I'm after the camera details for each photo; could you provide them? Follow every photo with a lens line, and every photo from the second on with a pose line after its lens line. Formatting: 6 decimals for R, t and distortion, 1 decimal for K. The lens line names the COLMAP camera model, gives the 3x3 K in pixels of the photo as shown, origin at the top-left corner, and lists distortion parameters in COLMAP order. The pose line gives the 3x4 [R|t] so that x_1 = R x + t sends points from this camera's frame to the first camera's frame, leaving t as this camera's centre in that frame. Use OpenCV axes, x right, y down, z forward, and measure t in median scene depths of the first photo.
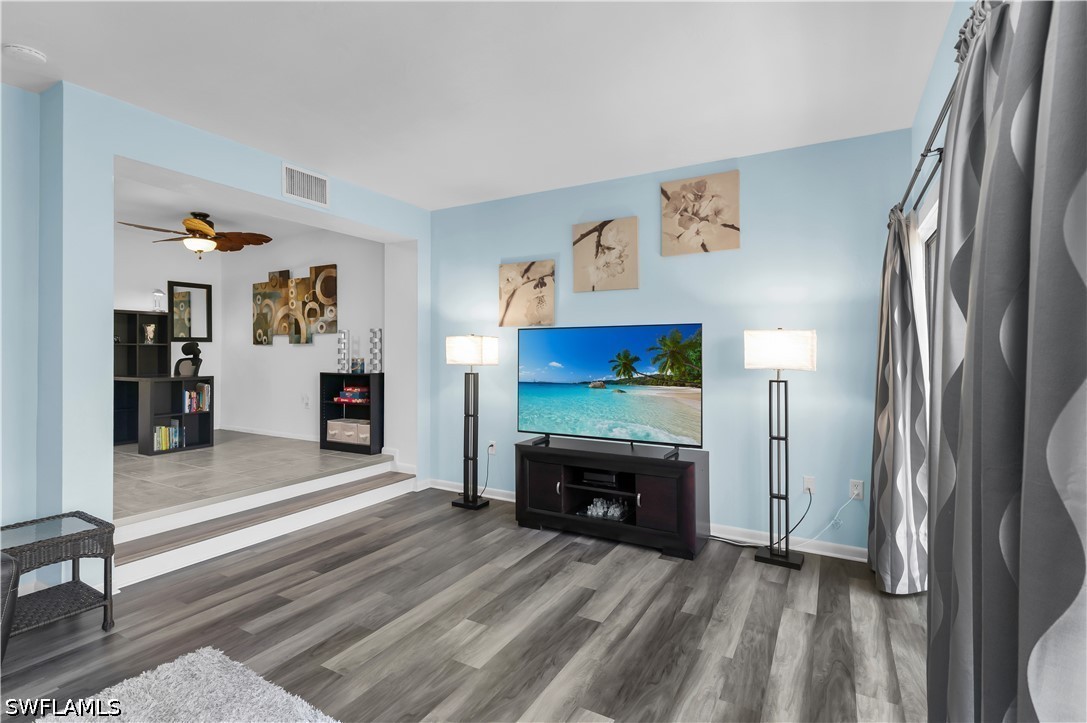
lens RADIAL K [[521.5, 0, 538.9], [0, 521.5, 344.5], [0, 0, 1]] dist [-0.000067, -0.000038]
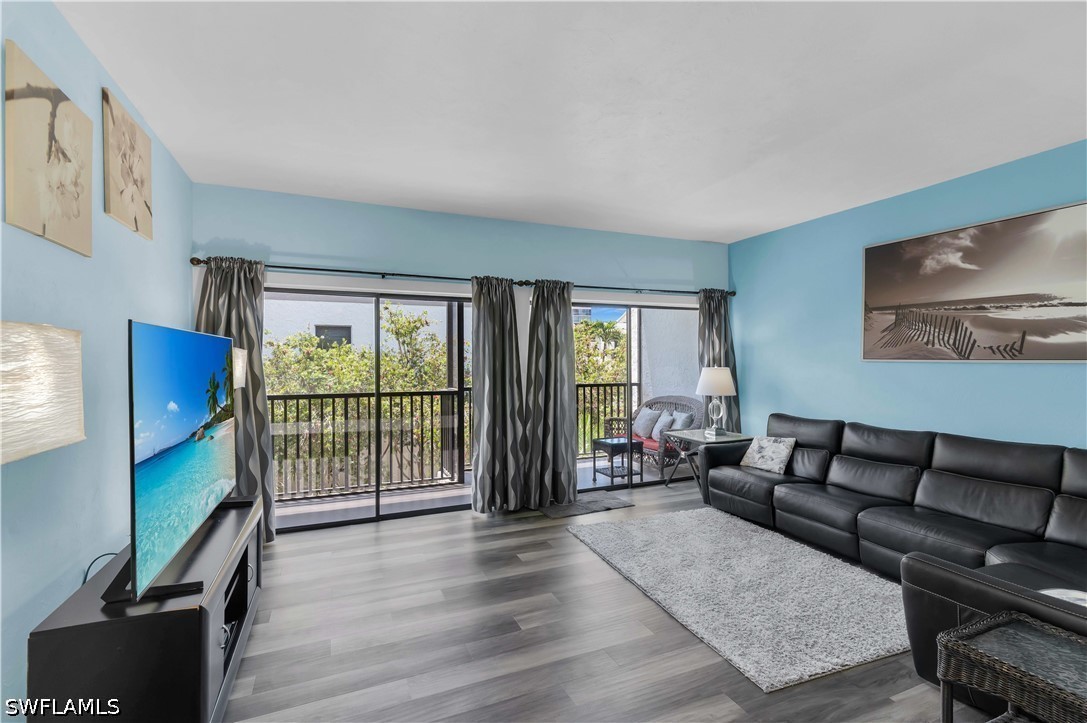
lens RADIAL K [[486.5, 0, 543.5], [0, 486.5, 361.5], [0, 0, 1]] dist [-0.000601, -0.000138]
pose [[-0.800366, 0.001924, 0.599509, -0.563994], [0.001139, 0.999998, -0.001689, 0.001328], [-0.599511, -0.000668, -0.800367, 1.317676]]
